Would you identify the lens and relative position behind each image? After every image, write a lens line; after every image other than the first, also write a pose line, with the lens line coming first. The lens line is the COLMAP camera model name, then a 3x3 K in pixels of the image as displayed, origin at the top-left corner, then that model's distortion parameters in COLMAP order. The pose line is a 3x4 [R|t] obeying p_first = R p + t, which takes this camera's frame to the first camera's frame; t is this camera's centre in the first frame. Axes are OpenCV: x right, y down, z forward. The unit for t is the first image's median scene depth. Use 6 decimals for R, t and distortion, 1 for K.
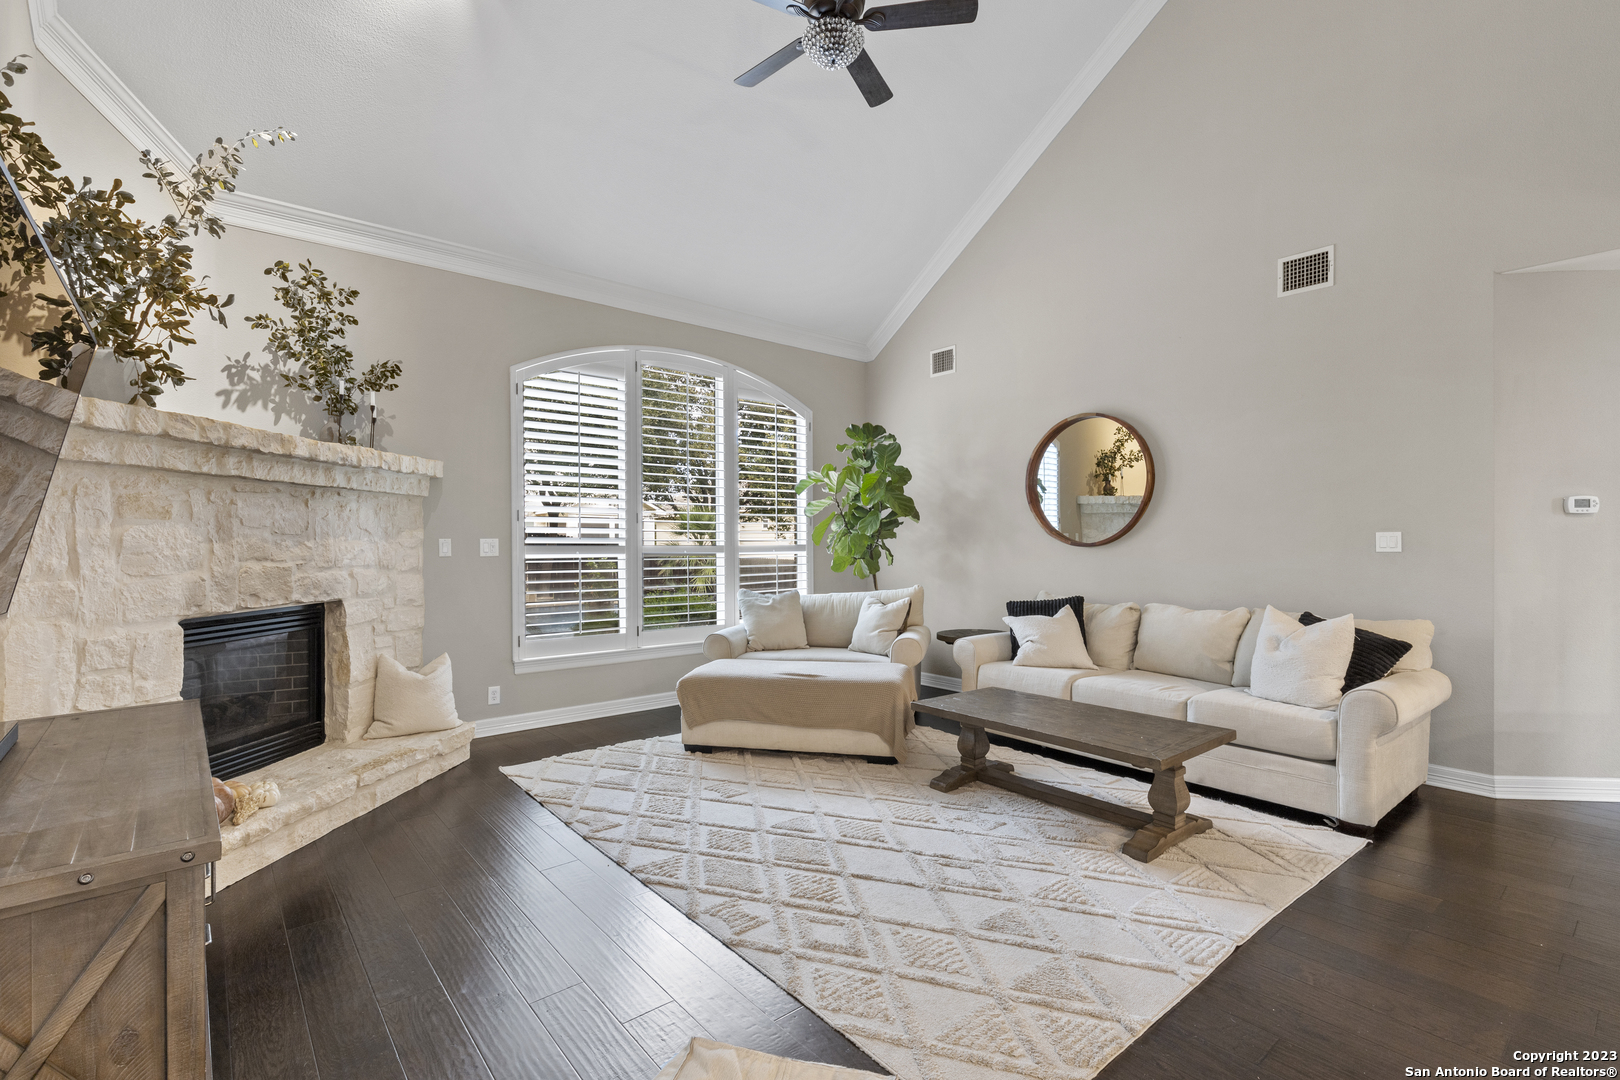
lens RADIAL K [[740.4, 0, 810.0], [0, 740.4, 540.0], [0, 0, 1]] dist [0.000091, -0.000323]
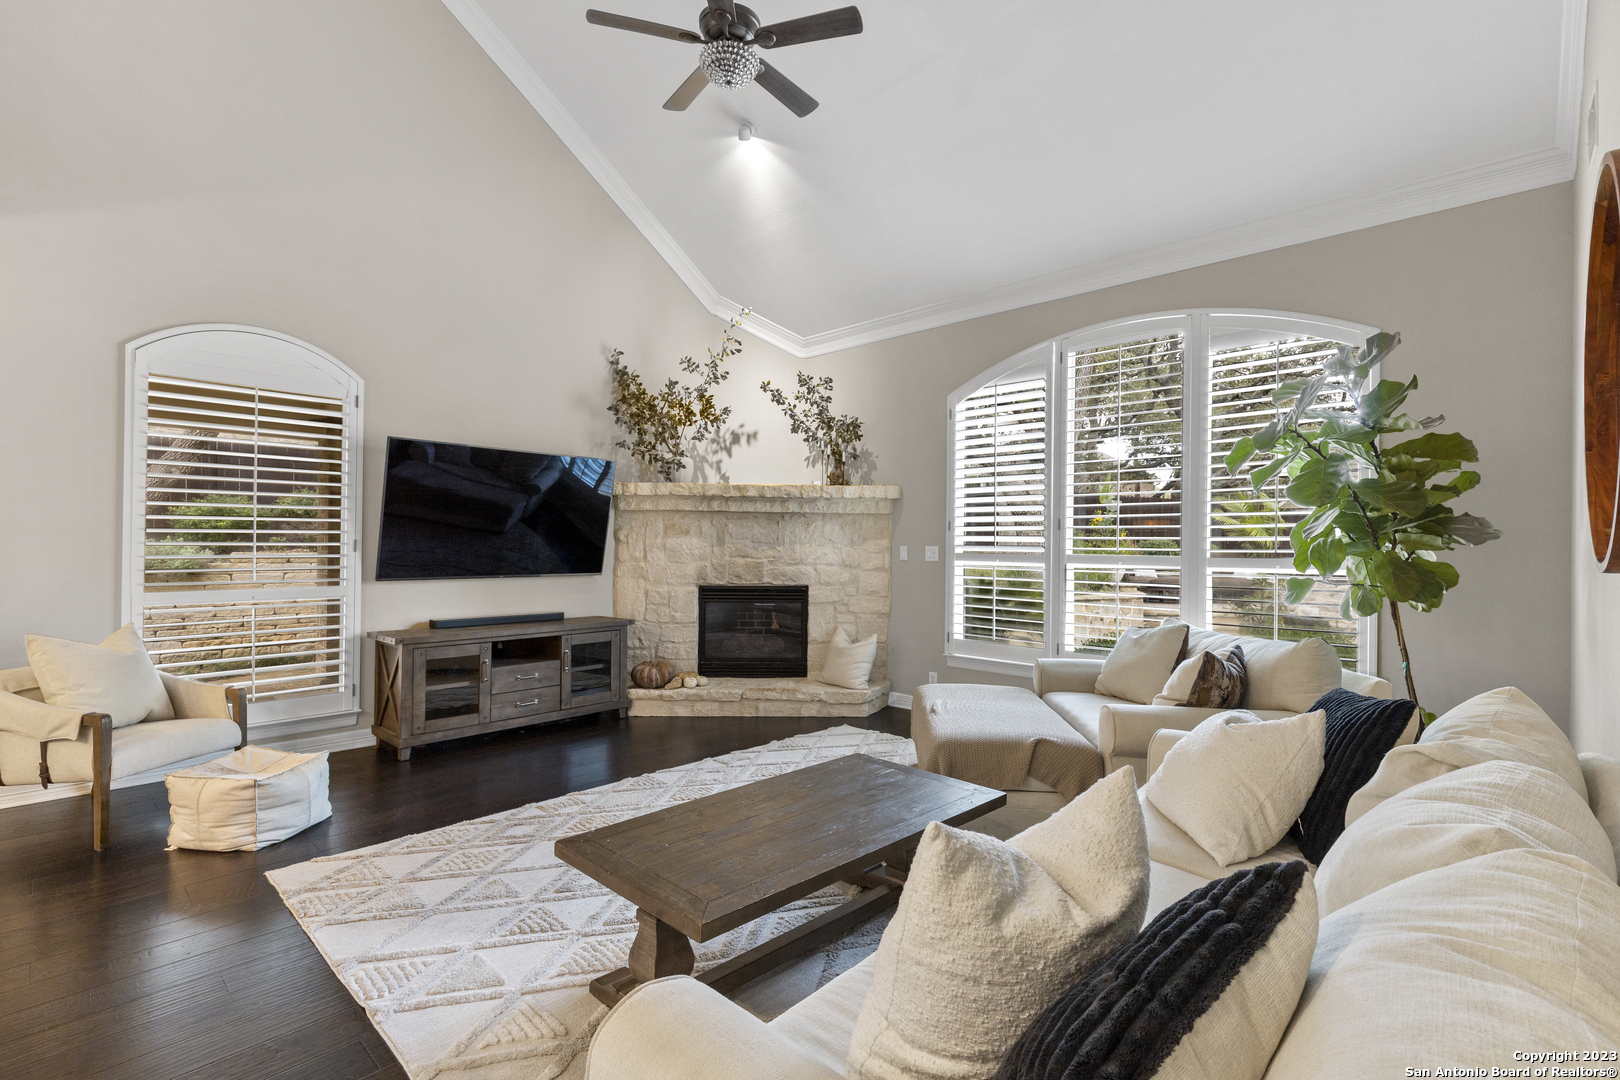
lens RADIAL K [[740.4, 0, 810.0], [0, 740.4, 540.0], [0, 0, 1]] dist [0.000091, -0.000323]
pose [[0.106920, -0.003064, -0.994263, 0.930668], [-0.008090, 0.999959, -0.003951, -0.007190], [0.994235, 0.008466, 0.106890, 0.879124]]
